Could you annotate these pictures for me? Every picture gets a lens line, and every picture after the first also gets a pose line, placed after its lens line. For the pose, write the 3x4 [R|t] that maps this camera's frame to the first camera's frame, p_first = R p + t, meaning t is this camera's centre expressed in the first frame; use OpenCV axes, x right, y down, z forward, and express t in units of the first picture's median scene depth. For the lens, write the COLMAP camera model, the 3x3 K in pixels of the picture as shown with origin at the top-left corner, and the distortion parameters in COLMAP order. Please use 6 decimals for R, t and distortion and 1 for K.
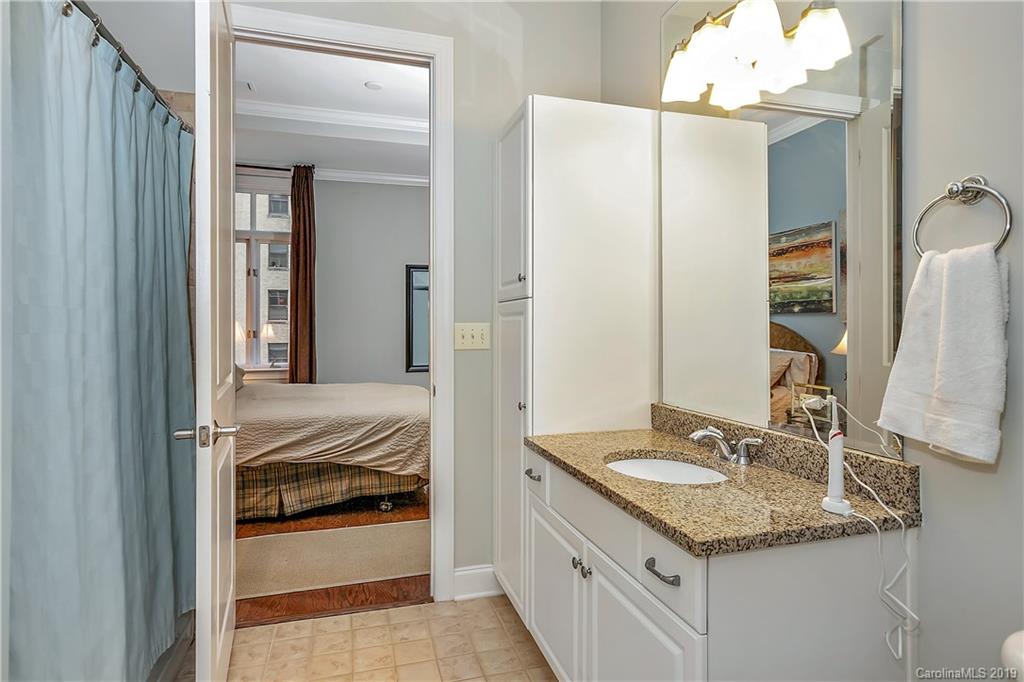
lens RADIAL K [[559.3, 0, 512.0], [0, 559.3, 341.0], [0, 0, 1]] dist [0.000180, 0.000014]
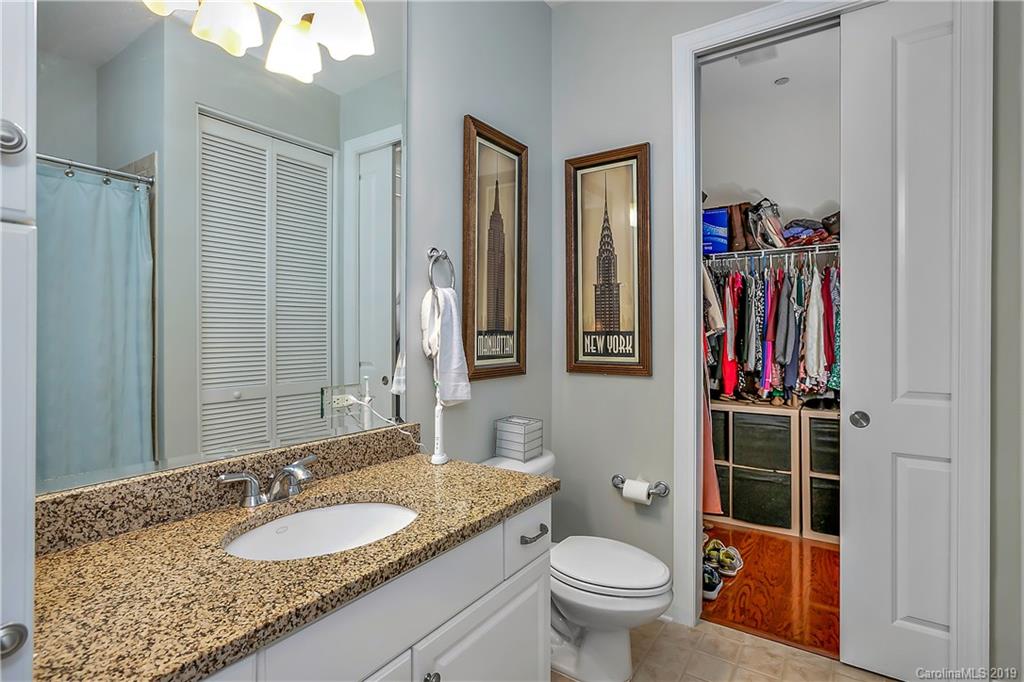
lens RADIAL K [[506.6, 0, 511.9], [0, 506.6, 329.5], [0, 0, 1]] dist [0.000902, 0.000137]
pose [[-0.633884, 0.000089, 0.773428, -0.531119], [0.011990, 0.999881, 0.009711, -0.045129], [-0.773335, 0.015429, -0.633810, 1.650289]]
